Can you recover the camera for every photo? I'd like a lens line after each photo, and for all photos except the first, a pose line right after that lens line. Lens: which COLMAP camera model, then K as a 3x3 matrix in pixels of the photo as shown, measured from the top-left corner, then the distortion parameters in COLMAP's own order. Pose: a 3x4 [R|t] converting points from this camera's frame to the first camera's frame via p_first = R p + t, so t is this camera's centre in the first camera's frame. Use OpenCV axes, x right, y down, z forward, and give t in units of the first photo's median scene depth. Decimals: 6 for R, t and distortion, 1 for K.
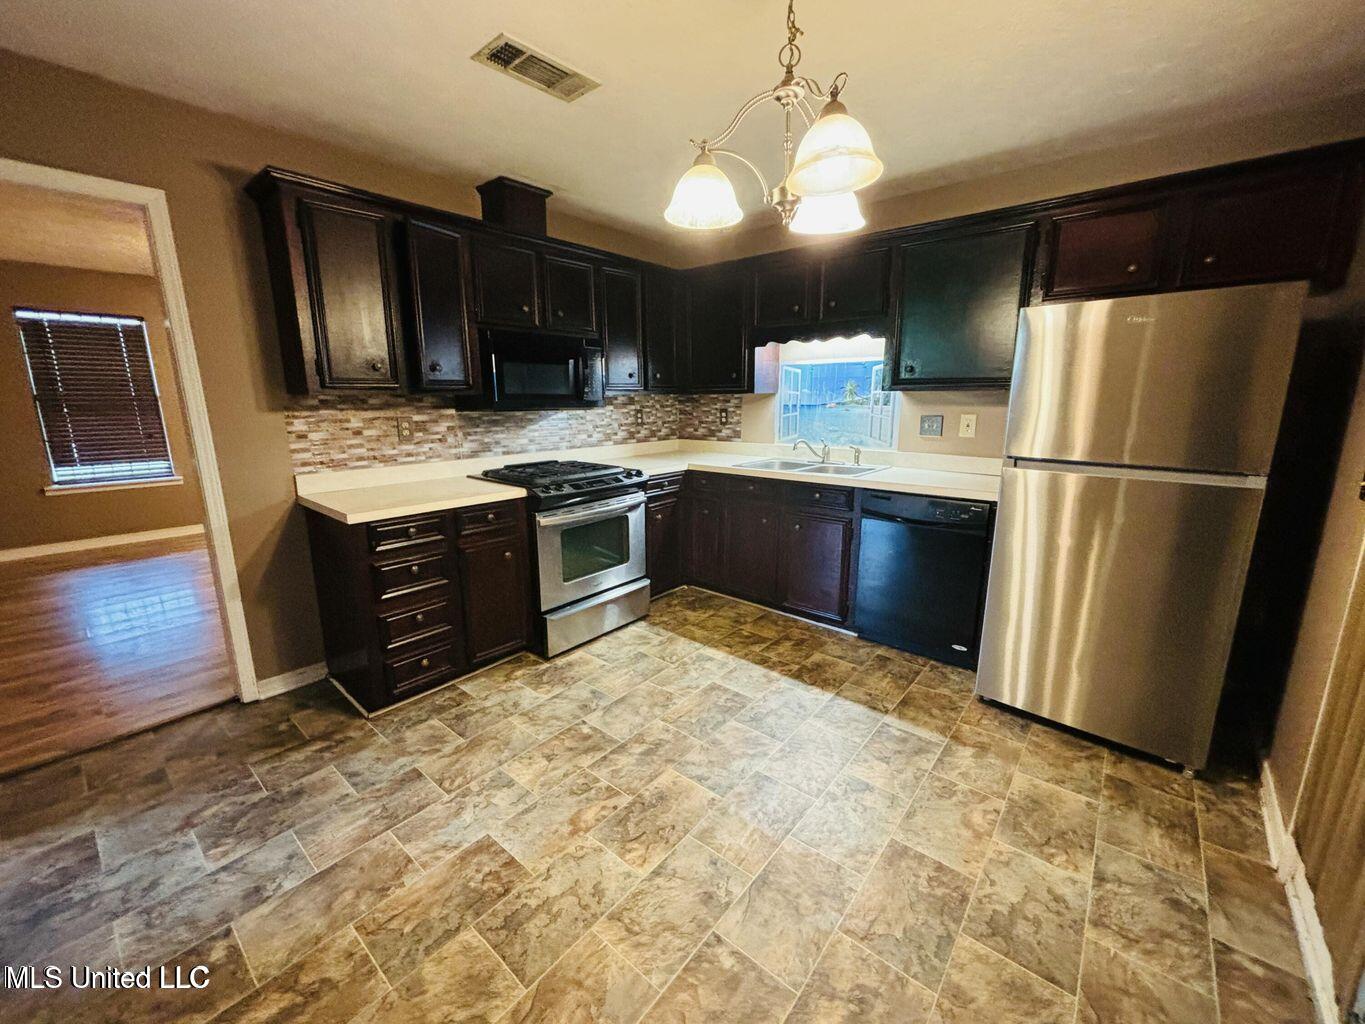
lens RADIAL K [[549.2, 0, 679.1], [0, 549.2, 509.9], [0, 0, 1]] dist [0.010491, -0.000312]
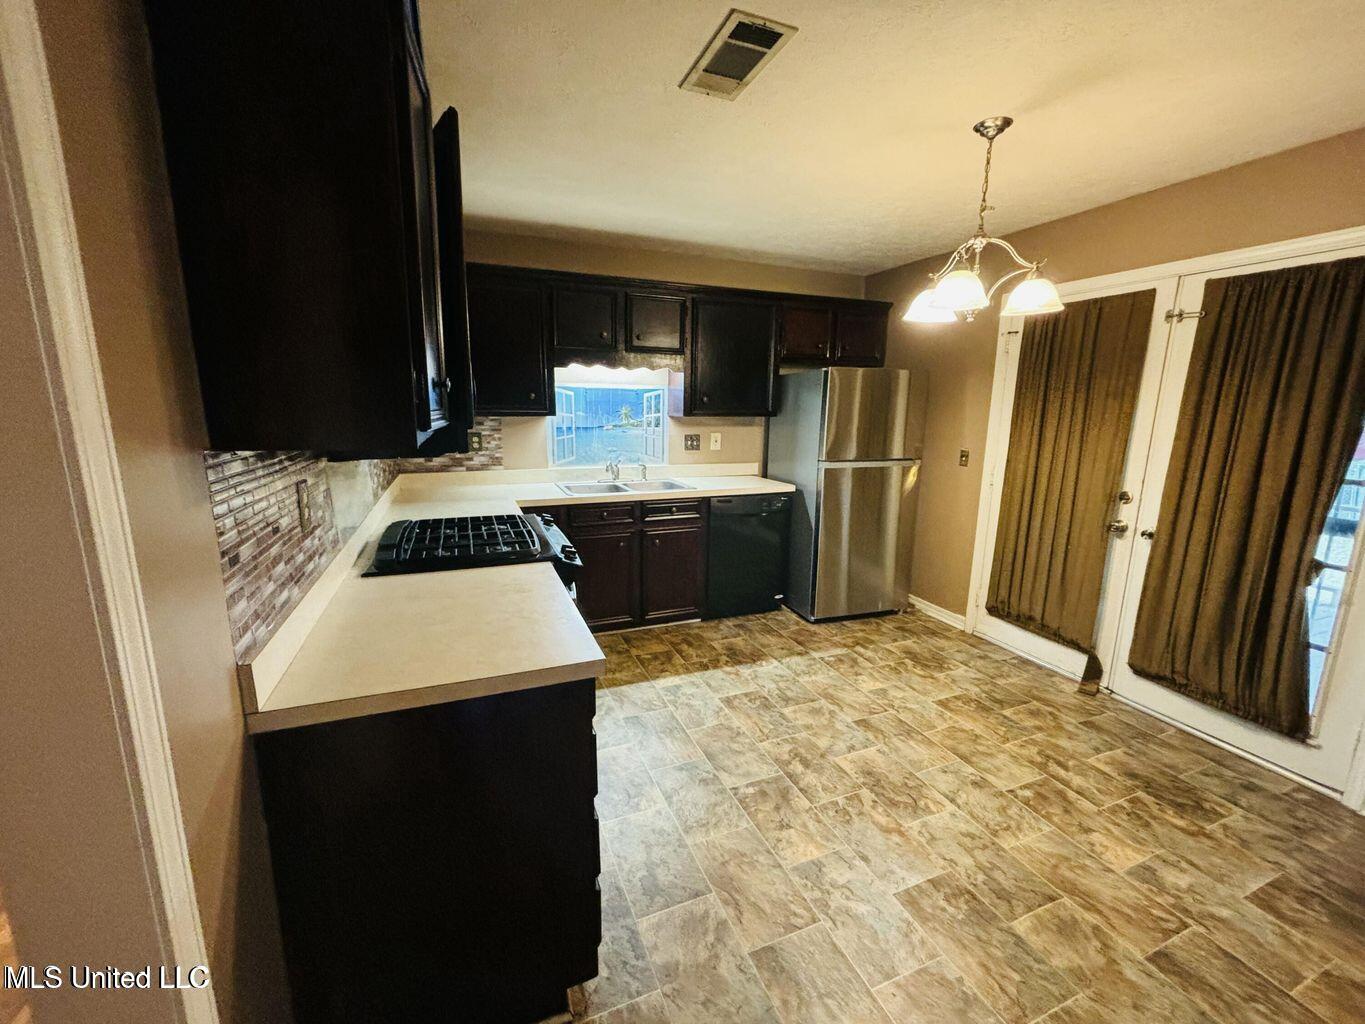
lens RADIAL K [[549.2, 0, 679.1], [0, 549.2, 509.9], [0, 0, 1]] dist [0.010491, -0.000312]
pose [[0.460902, -0.156886, 0.873474, -0.998749], [0.165121, 0.982223, 0.089290, -0.172616], [-0.871954, 0.103075, 0.478614, 0.635650]]
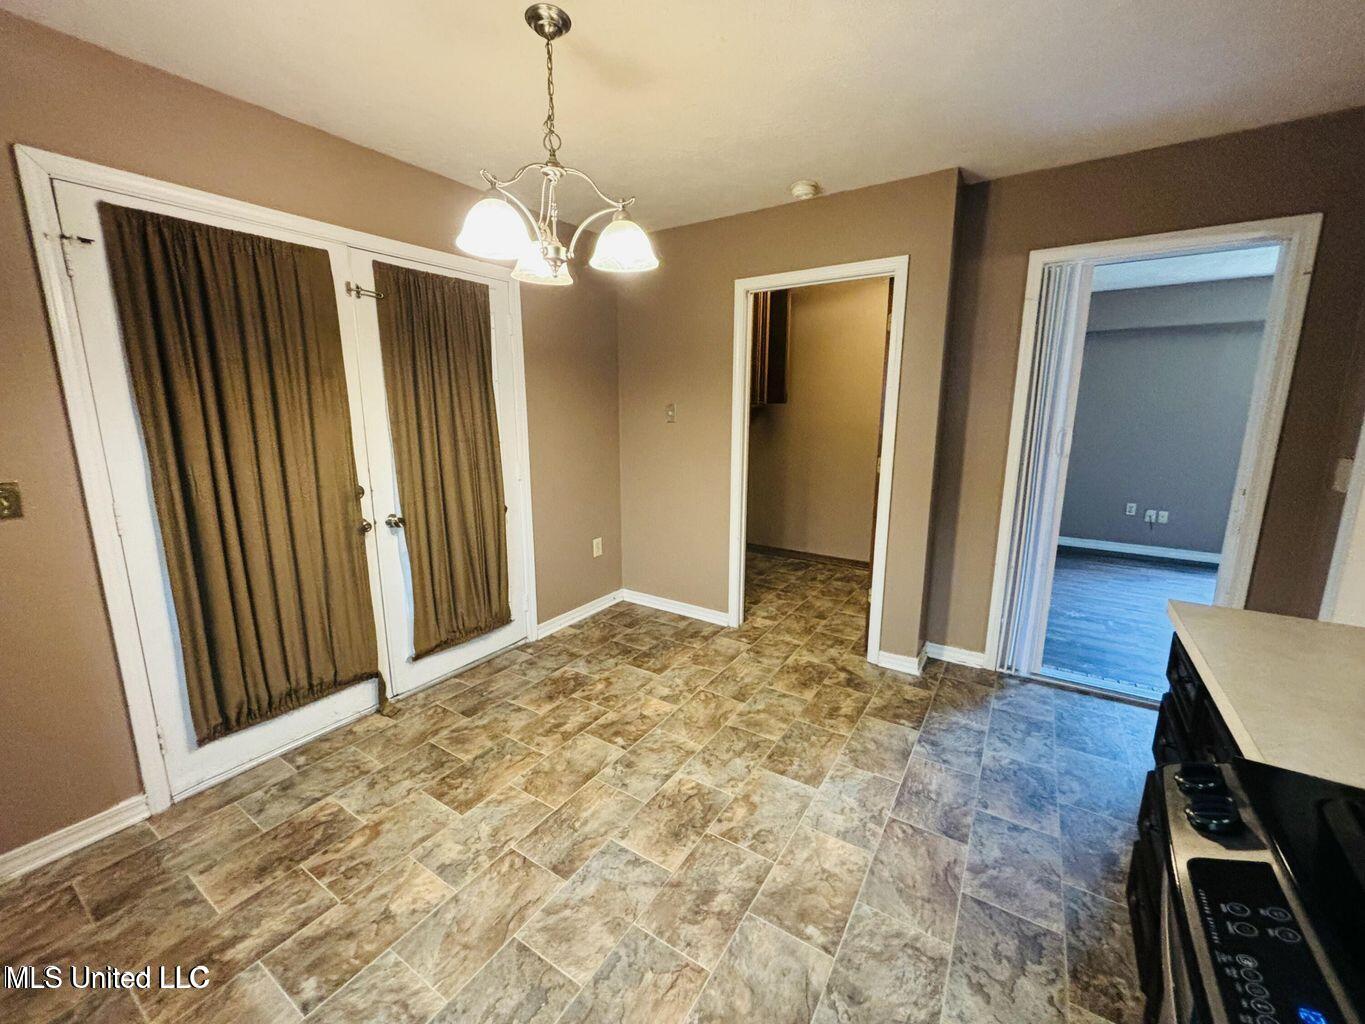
lens RADIAL K [[557.8, 0, 686.0], [0, 557.8, 504.2], [0, 0, 1]] dist [0.002329, 0.000055]
pose [[-0.990425, 0.030637, -0.134607, 0.056133], [-0.022656, 0.925771, 0.377405, -0.328995], [0.136178, 0.376841, -0.916213, 1.452976]]
